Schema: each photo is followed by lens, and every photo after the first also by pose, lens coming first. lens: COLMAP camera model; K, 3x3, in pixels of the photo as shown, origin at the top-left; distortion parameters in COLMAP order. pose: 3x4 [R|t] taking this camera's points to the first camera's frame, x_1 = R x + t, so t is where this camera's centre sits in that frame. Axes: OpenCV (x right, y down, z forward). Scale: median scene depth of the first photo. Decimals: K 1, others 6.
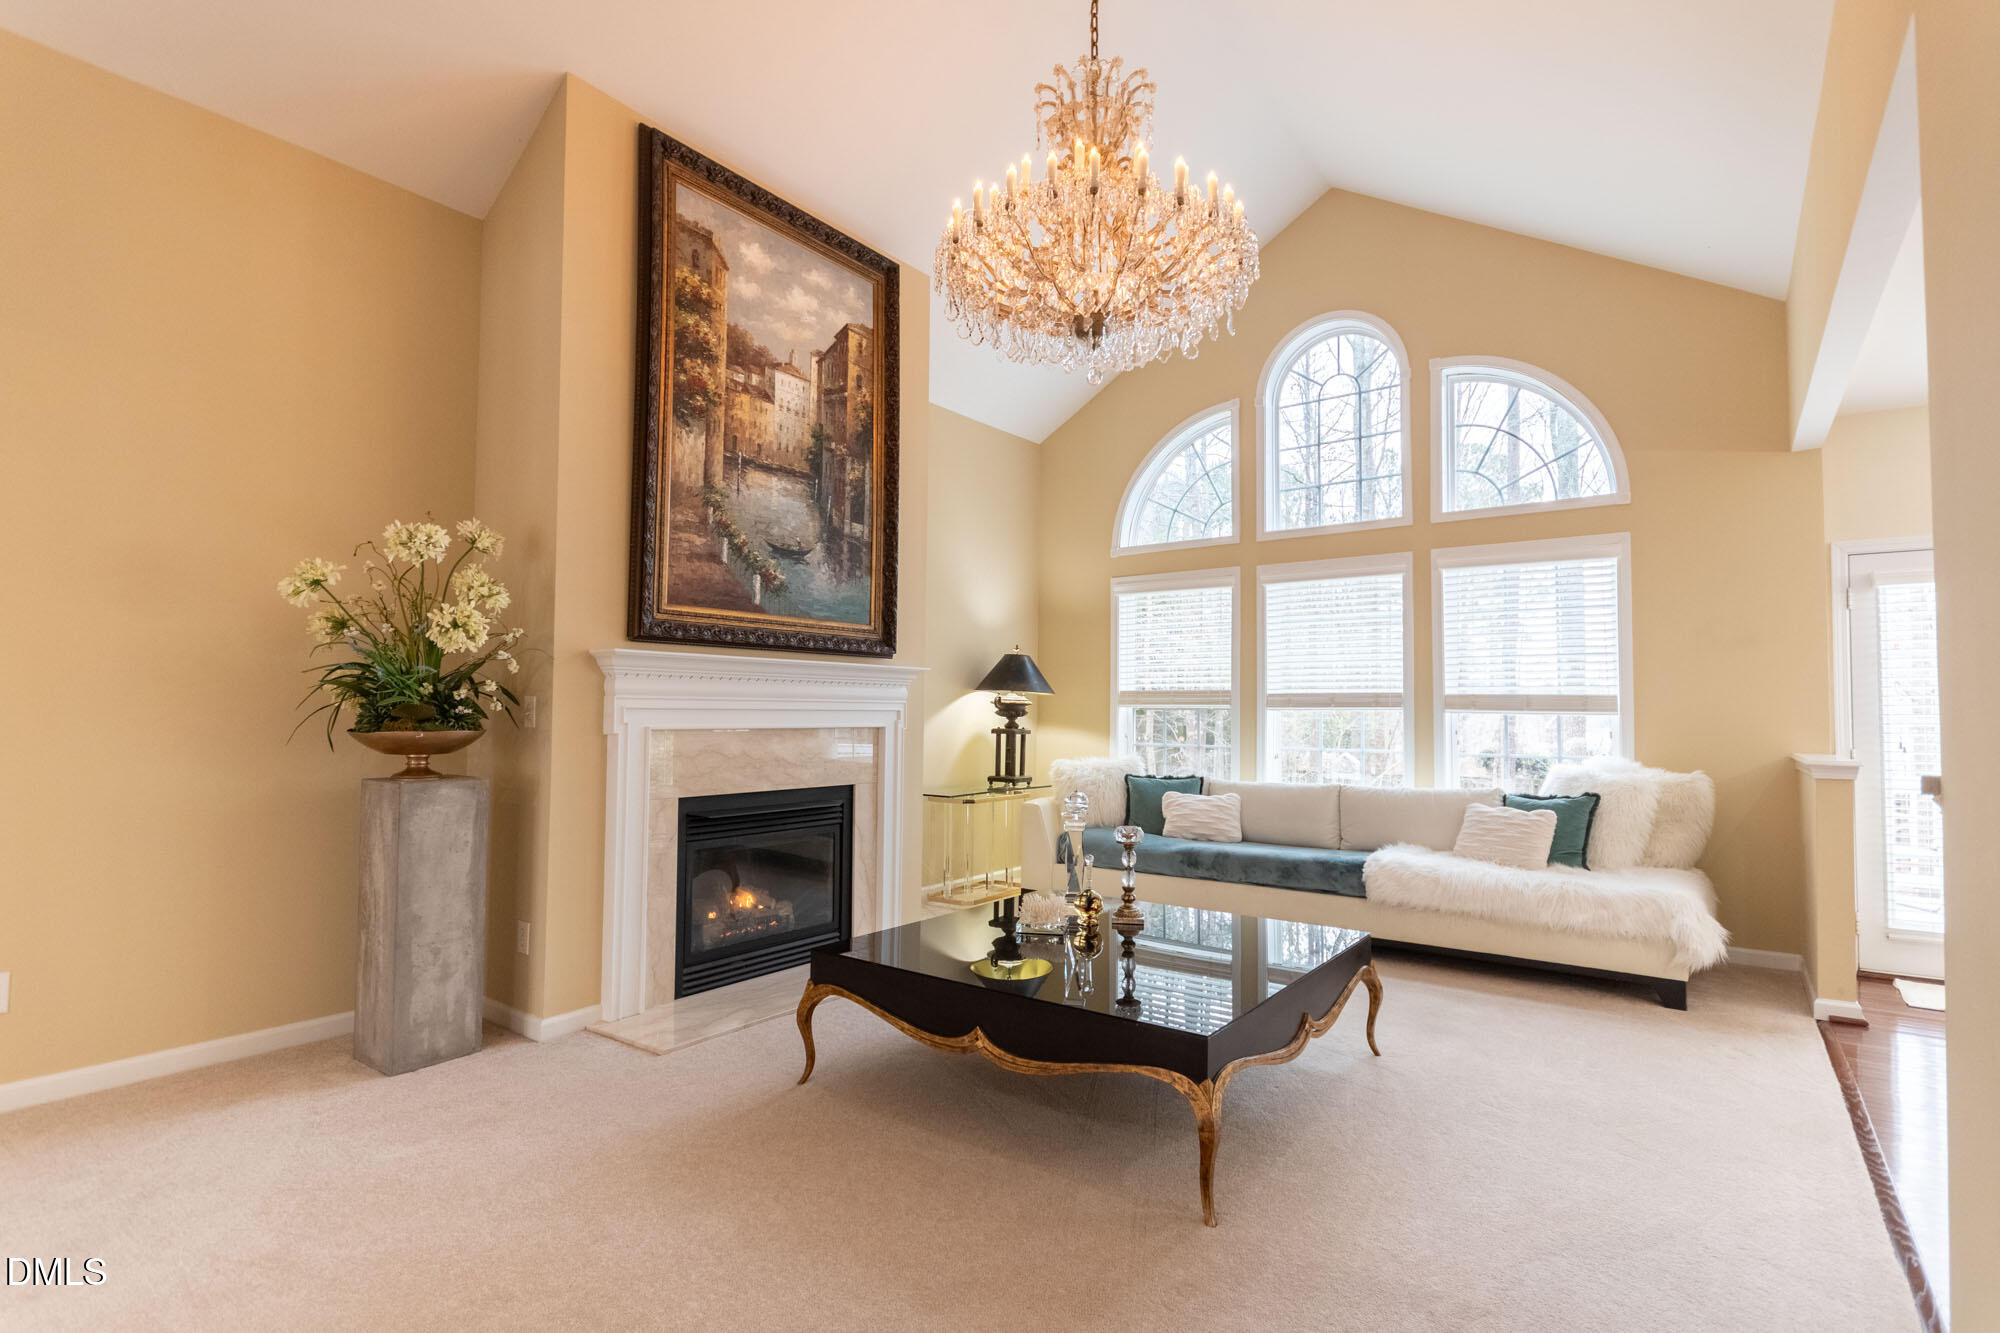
lens RADIAL K [[964.7, 0, 981.7], [0, 964.7, 679.2], [0, 0, 1]] dist [-0.000053, -0.004644]
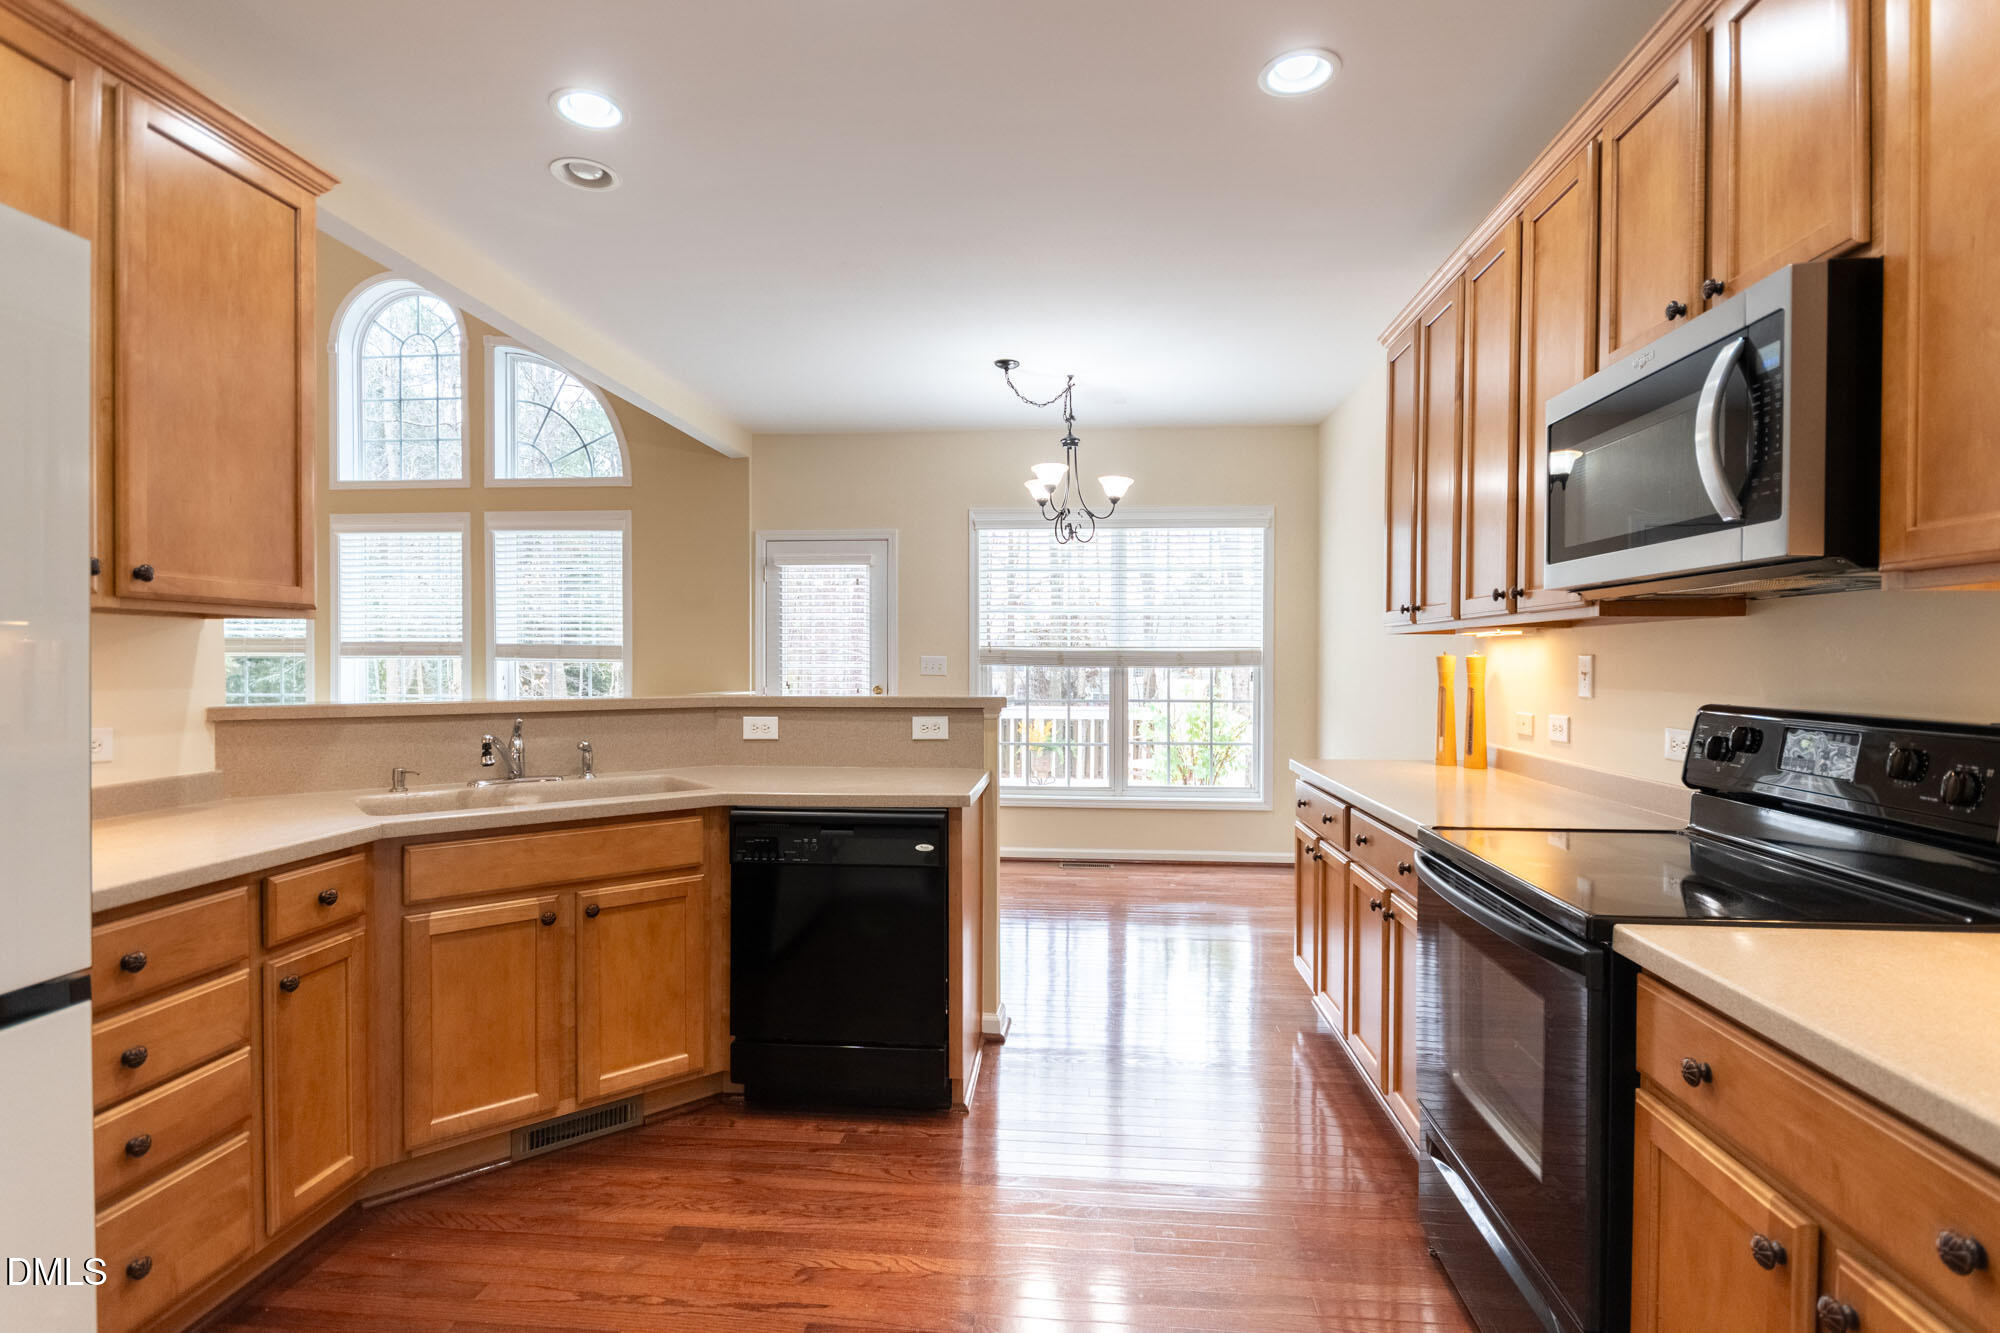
lens RADIAL K [[964.7, 0, 1017.7], [0, 964.7, 675.5], [0, 0, 1]] dist [-0.000053, -0.004644]
pose [[0.845052, -0.011297, 0.534564, 0.471725], [-0.016422, 0.998757, 0.047068, -0.012104], [-0.534432, -0.048553, 0.843816, -0.315329]]
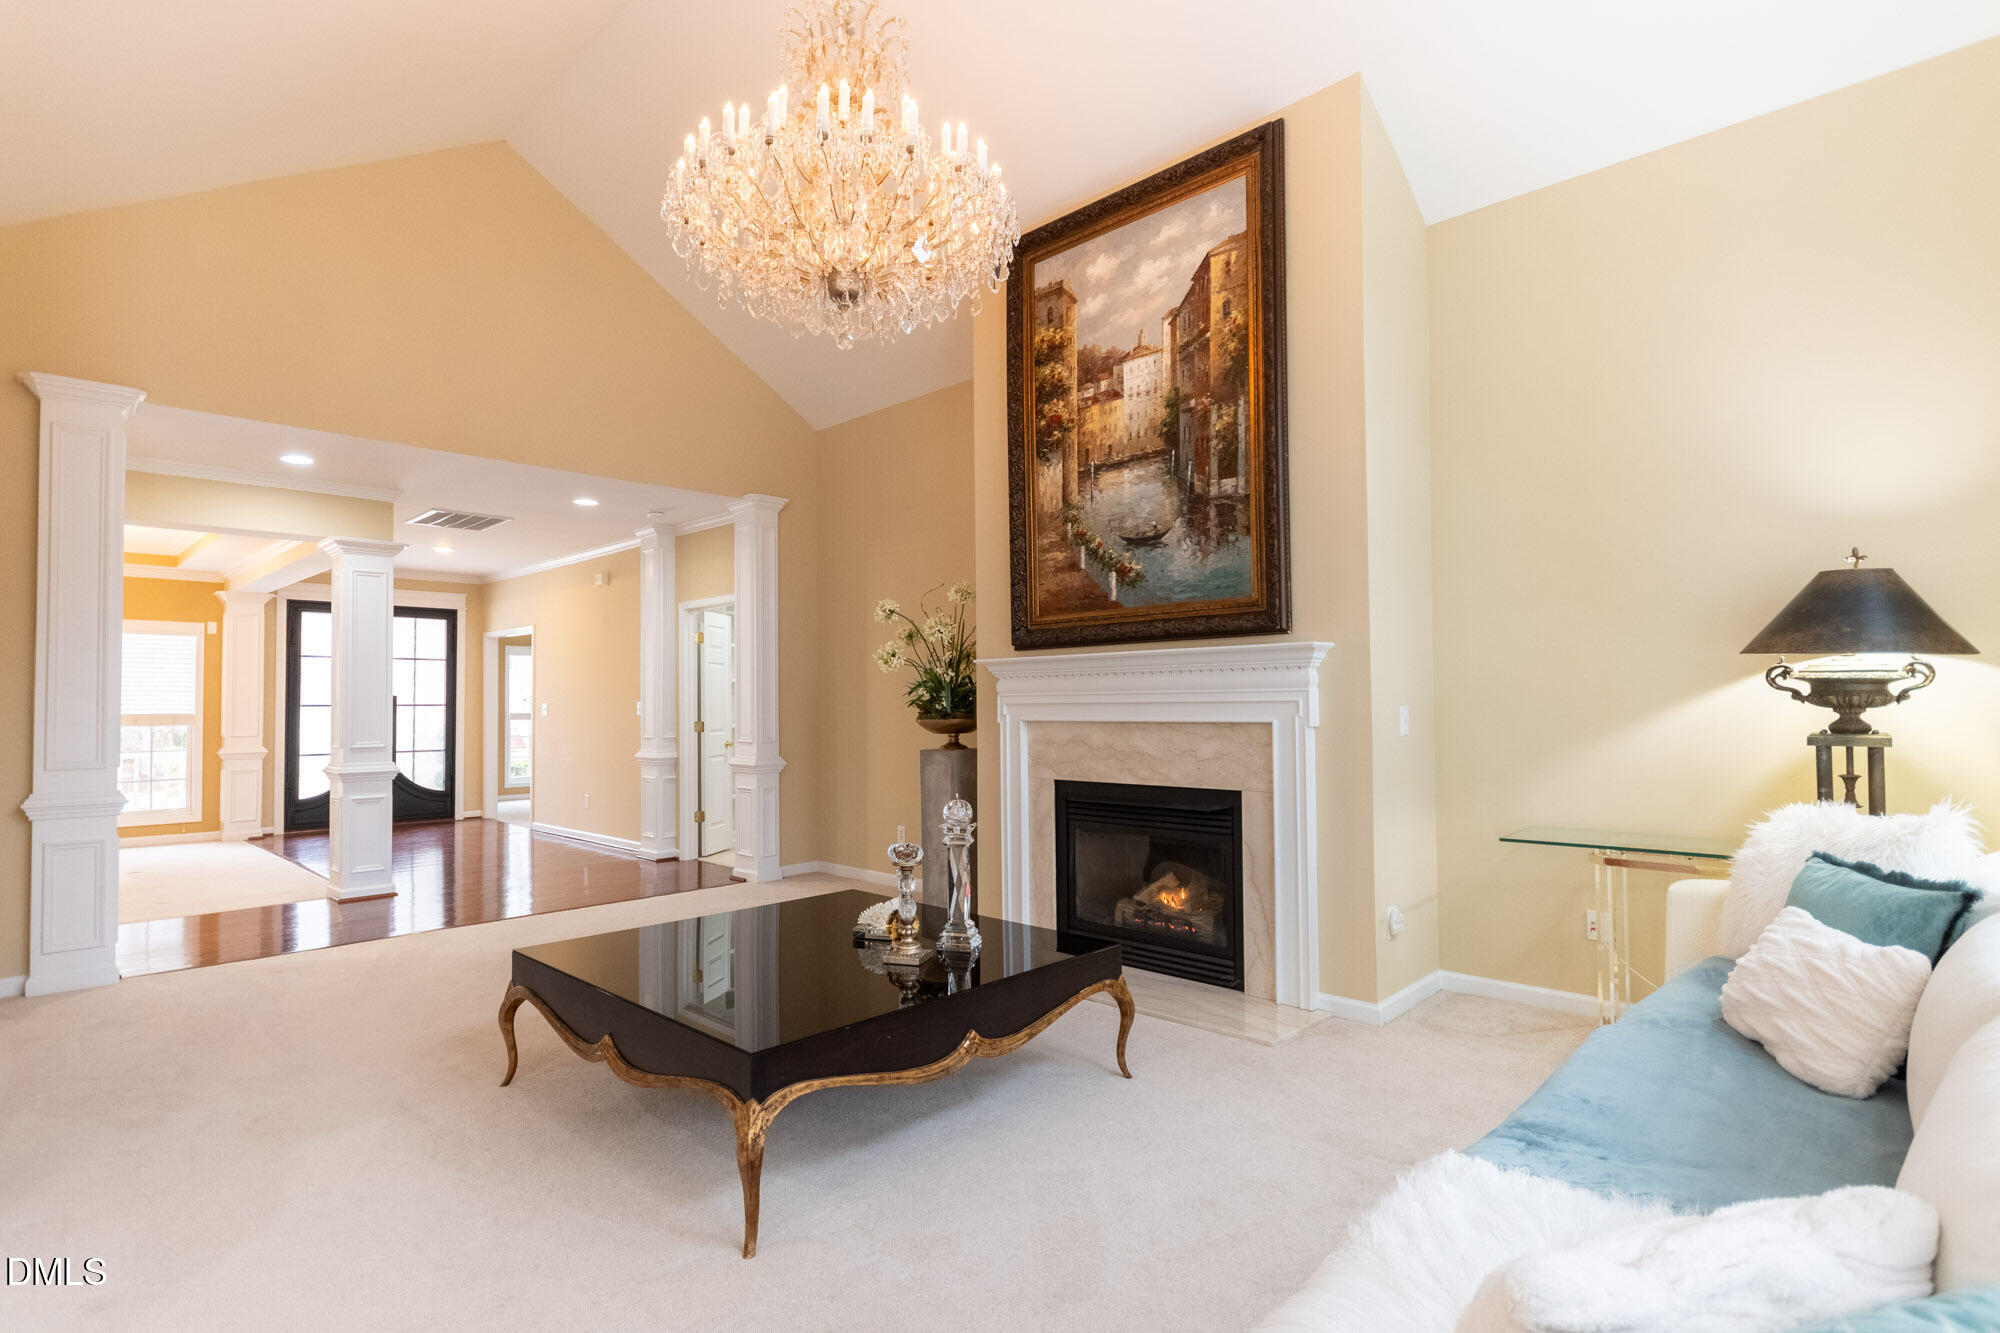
lens RADIAL K [[964.7, 0, 990.0], [0, 964.7, 676.9], [0, 0, 1]] dist [-0.000053, -0.004644]
pose [[-0.113566, -0.035003, -0.992914, 0.738556], [0.041555, 0.998337, -0.039947, 0.036188], [0.992661, -0.045797, -0.111922, 0.905867]]
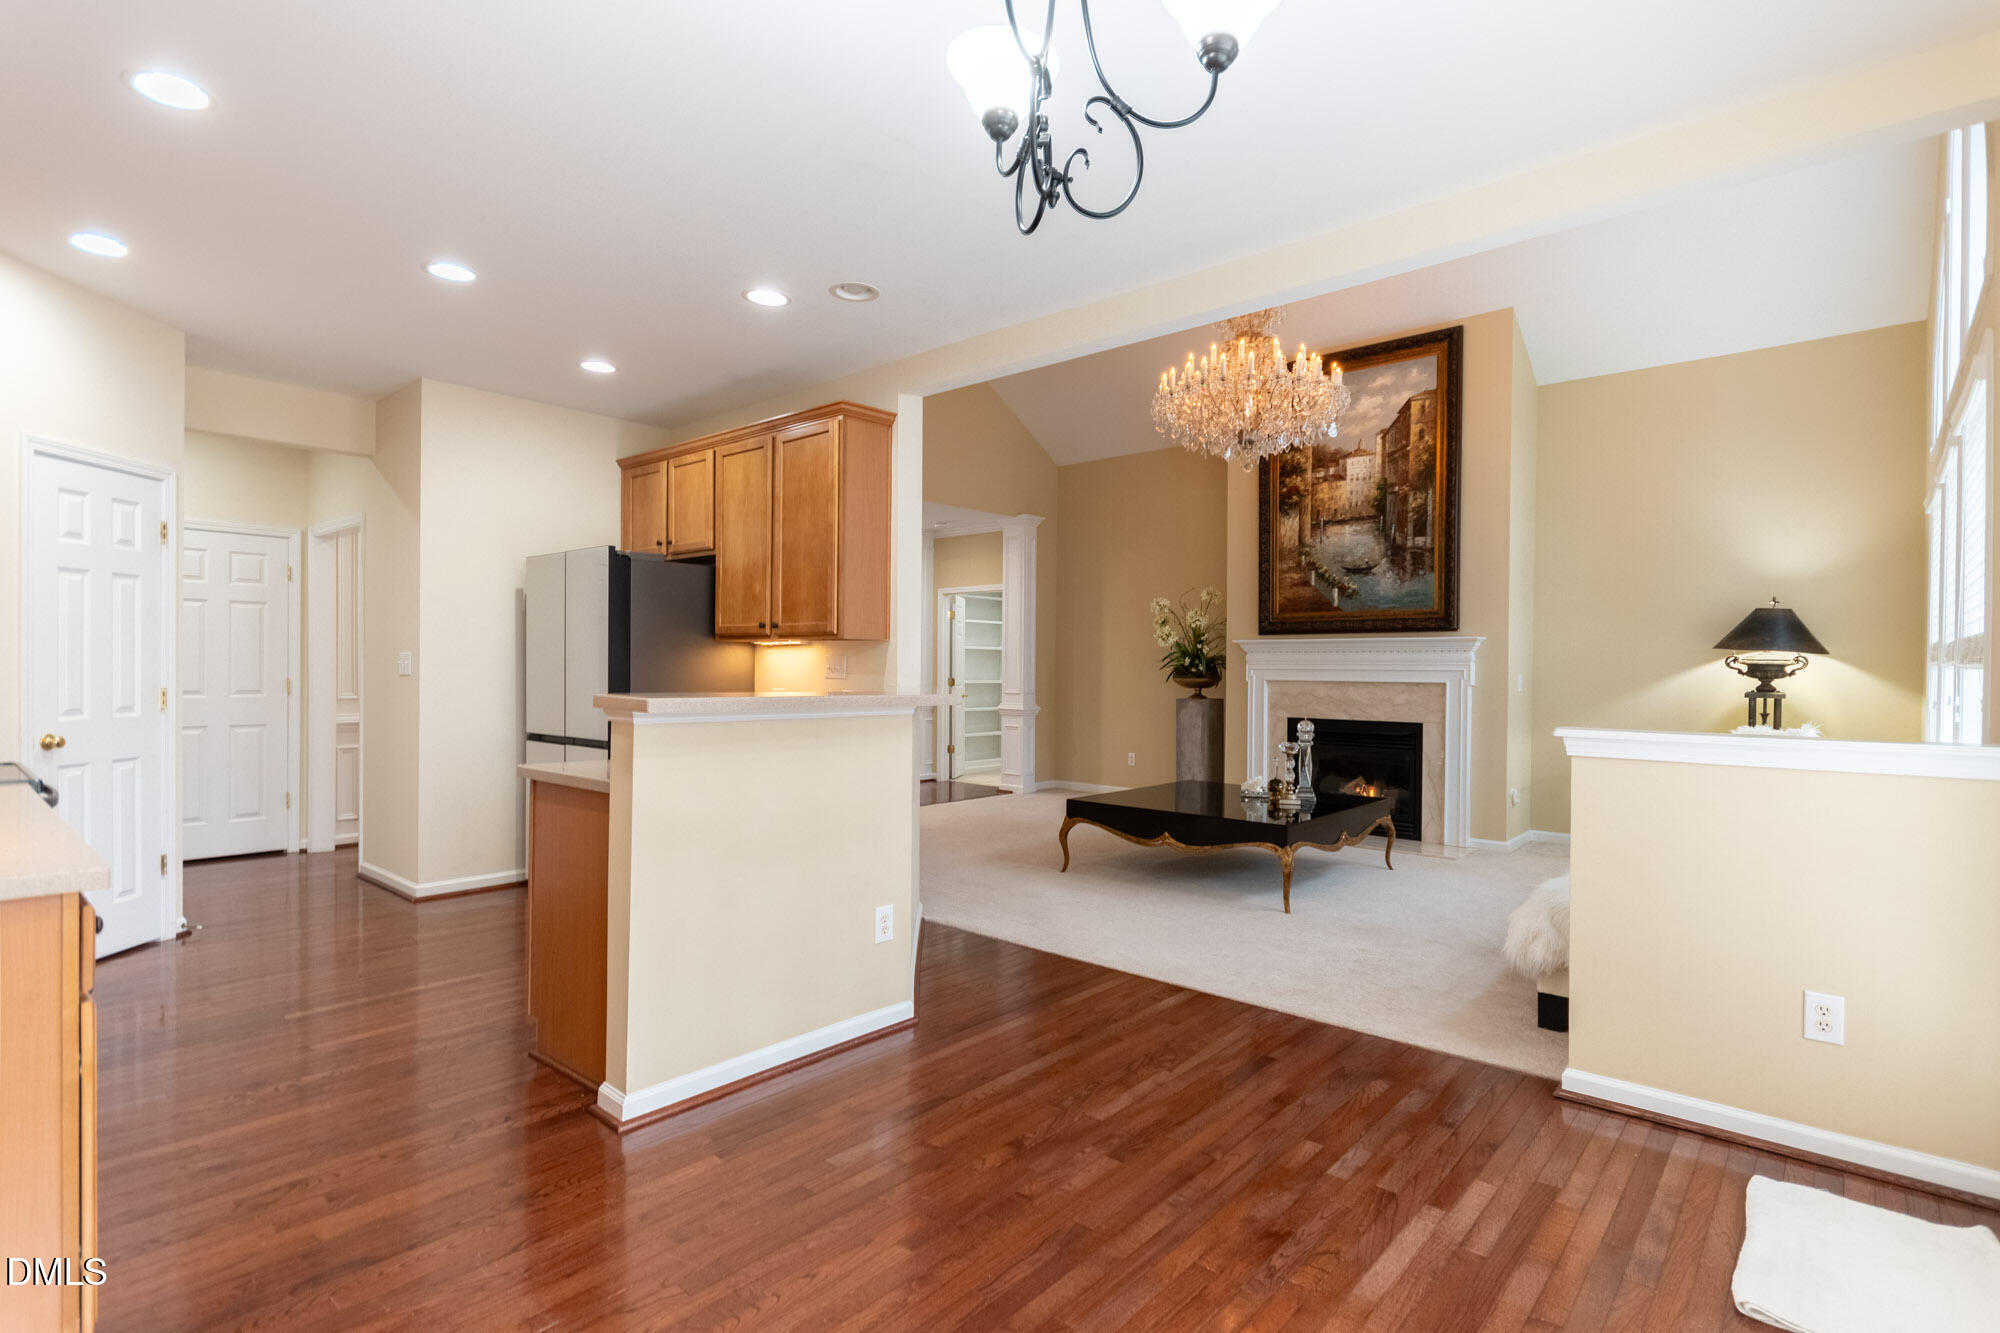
lens RADIAL K [[964.7, 0, 1014.4], [0, 964.7, 674.6], [0, 0, 1]] dist [-0.000053, -0.004644]
pose [[-0.073627, -0.002936, -0.997282, 1.346378], [0.024424, 0.999690, -0.004746, 0.031549], [0.996987, -0.024707, -0.073532, 0.526231]]
